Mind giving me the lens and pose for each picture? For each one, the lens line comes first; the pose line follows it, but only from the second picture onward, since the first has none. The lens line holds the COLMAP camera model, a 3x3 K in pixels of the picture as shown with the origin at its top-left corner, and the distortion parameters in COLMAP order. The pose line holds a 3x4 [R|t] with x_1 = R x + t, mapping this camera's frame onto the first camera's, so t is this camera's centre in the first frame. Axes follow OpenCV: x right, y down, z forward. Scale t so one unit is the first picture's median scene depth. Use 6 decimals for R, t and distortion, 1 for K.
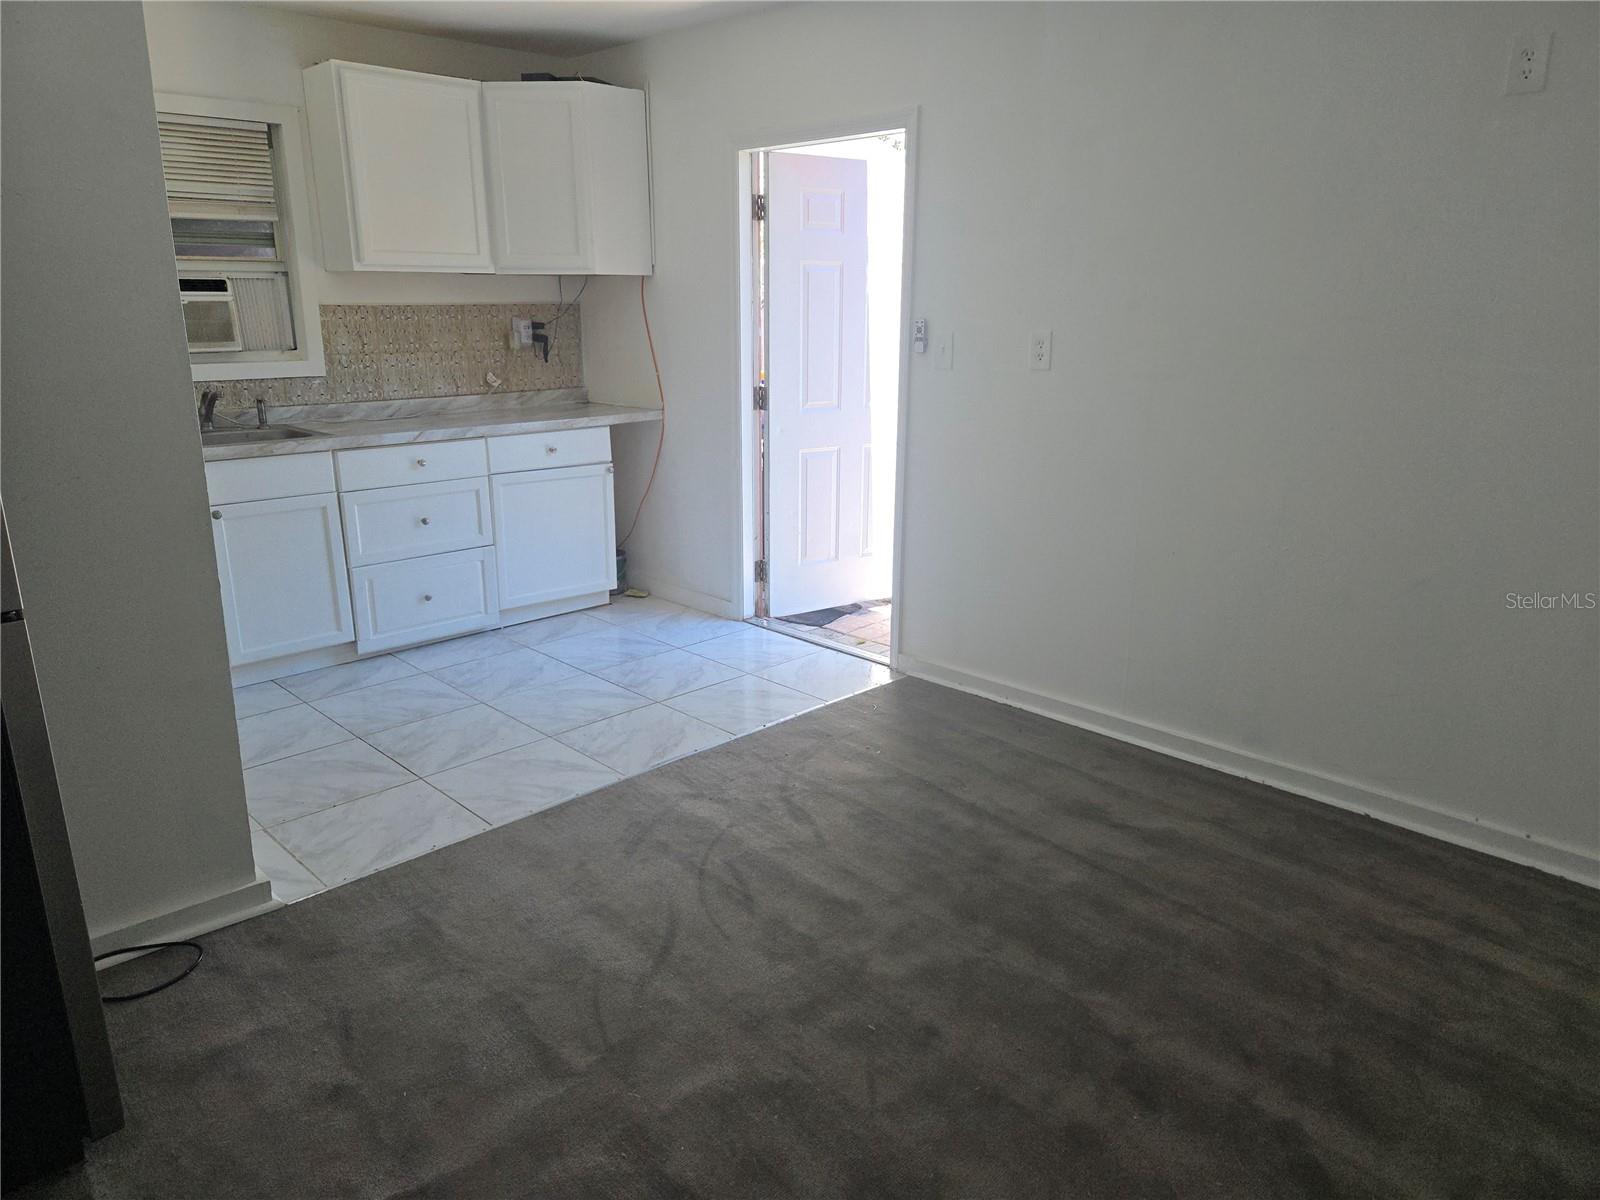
lens RADIAL K [[1064.4, 0, 800.0], [0, 1064.4, 594.3], [0, 0, 1]] dist [0.069296, -0.061481]
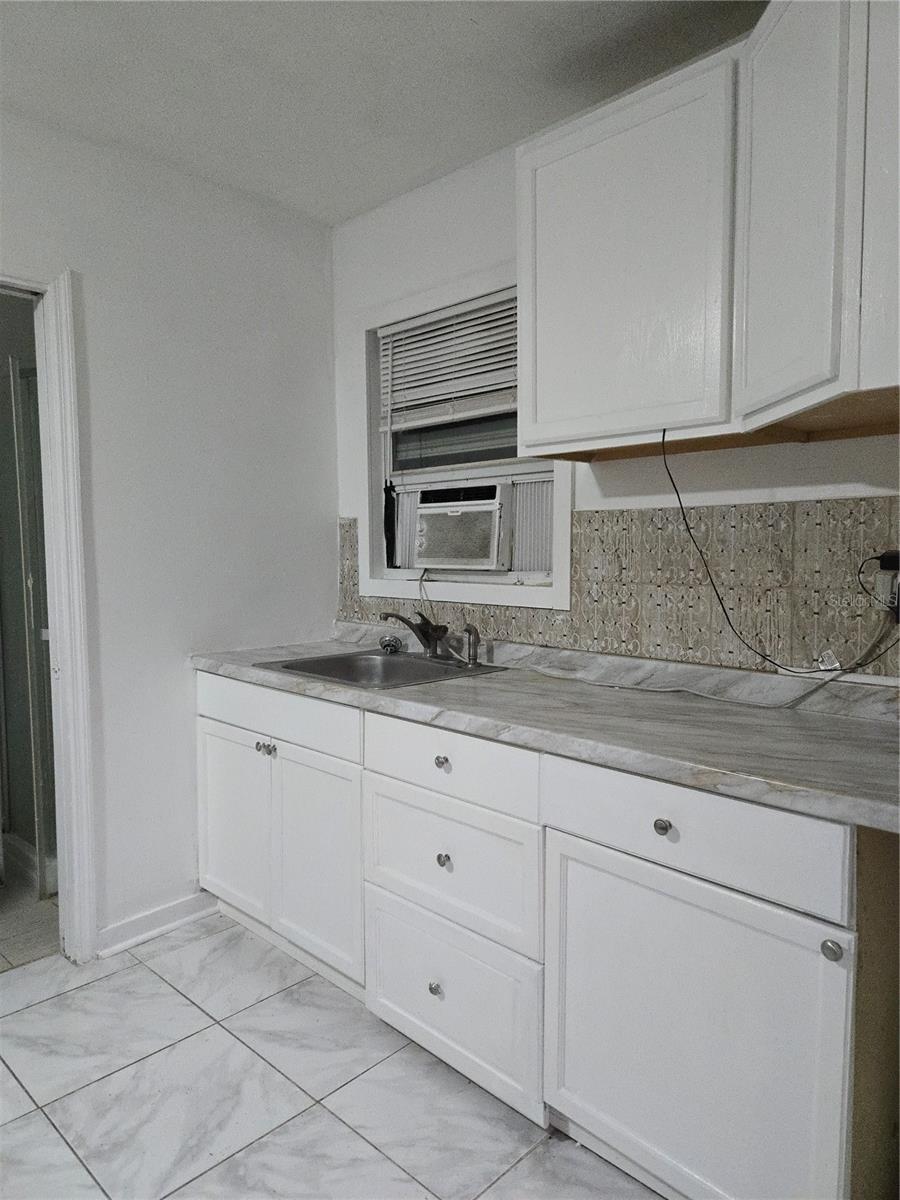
lens RADIAL K [[798.3, 0, 451.8], [0, 798.3, 599.2], [0, 0, 1]] dist [0.069296, -0.061481]
pose [[0.025449, 0.070493, -0.997188, 0.073777], [-0.263880, 0.962605, 0.061314, -0.229195], [0.964220, 0.261578, 0.043099, 0.936523]]
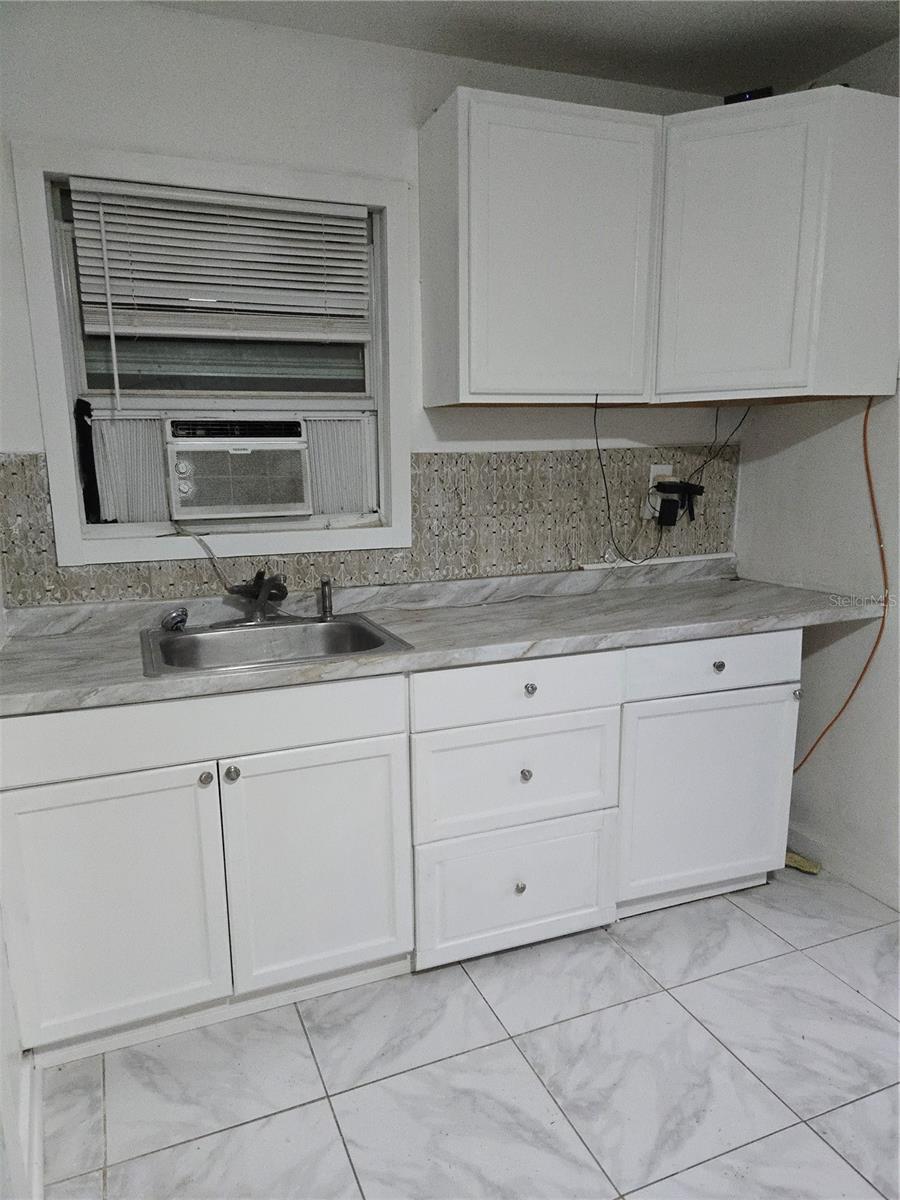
lens RADIAL K [[798.3, 0, 436.8], [0, 798.3, 619.8], [0, 0, 1]] dist [0.069296, -0.061481]
pose [[0.925777, 0.061385, -0.373053, -0.221806], [-0.086008, 0.995054, -0.049706, -0.131032], [0.368156, 0.078102, 0.926478, 0.516871]]
